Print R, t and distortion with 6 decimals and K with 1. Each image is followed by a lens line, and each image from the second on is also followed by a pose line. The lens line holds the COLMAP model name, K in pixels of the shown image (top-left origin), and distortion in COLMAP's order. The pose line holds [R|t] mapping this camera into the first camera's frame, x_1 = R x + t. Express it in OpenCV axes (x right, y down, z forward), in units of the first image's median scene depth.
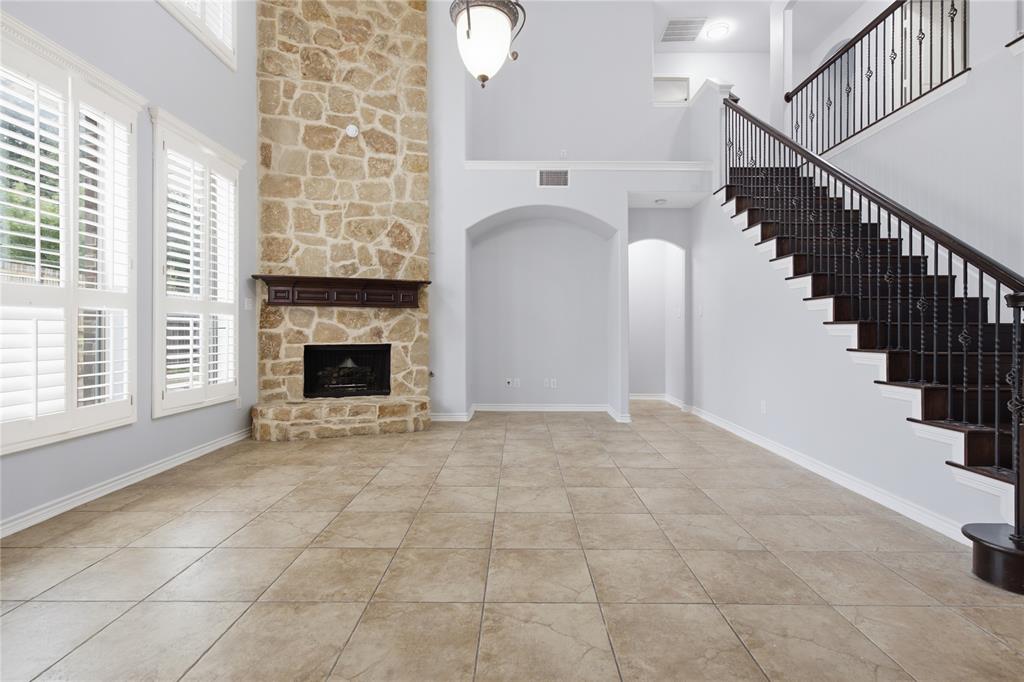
lens RADIAL K [[471.6, 0, 520.6], [0, 471.6, 336.9], [0, 0, 1]] dist [-0.000345, 0.001048]
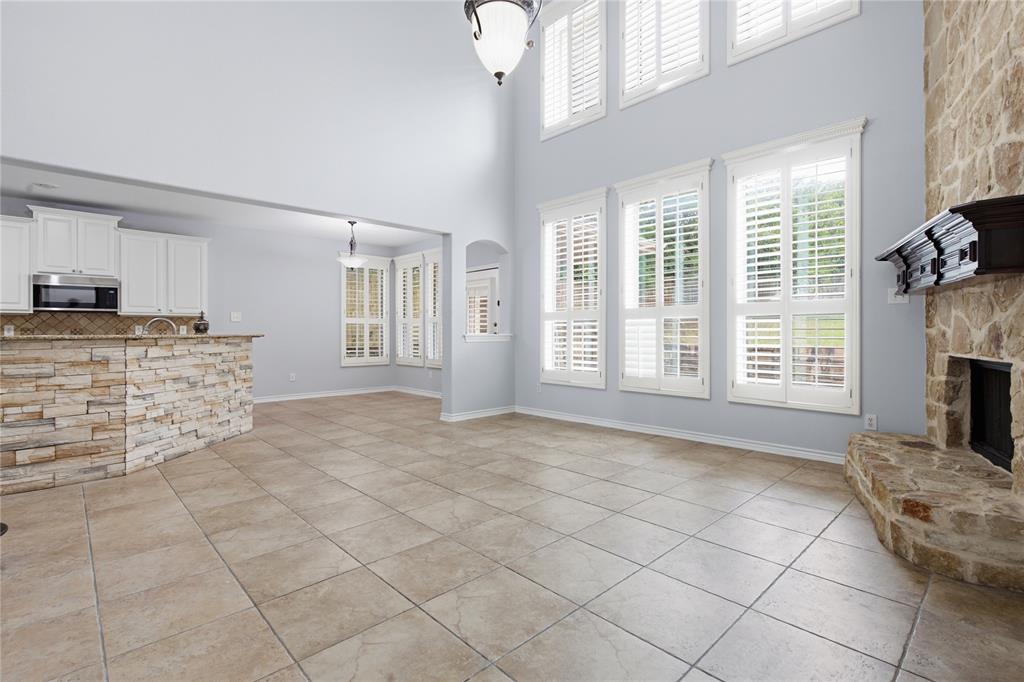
lens RADIAL K [[471.6, 0, 511.4], [0, 471.6, 333.6], [0, 0, 1]] dist [-0.000345, 0.001048]
pose [[-0.726624, 0.006957, -0.687000, 0.355025], [-0.004636, 0.999876, 0.015028, -0.016922], [0.687020, 0.014105, -0.726502, 1.062015]]
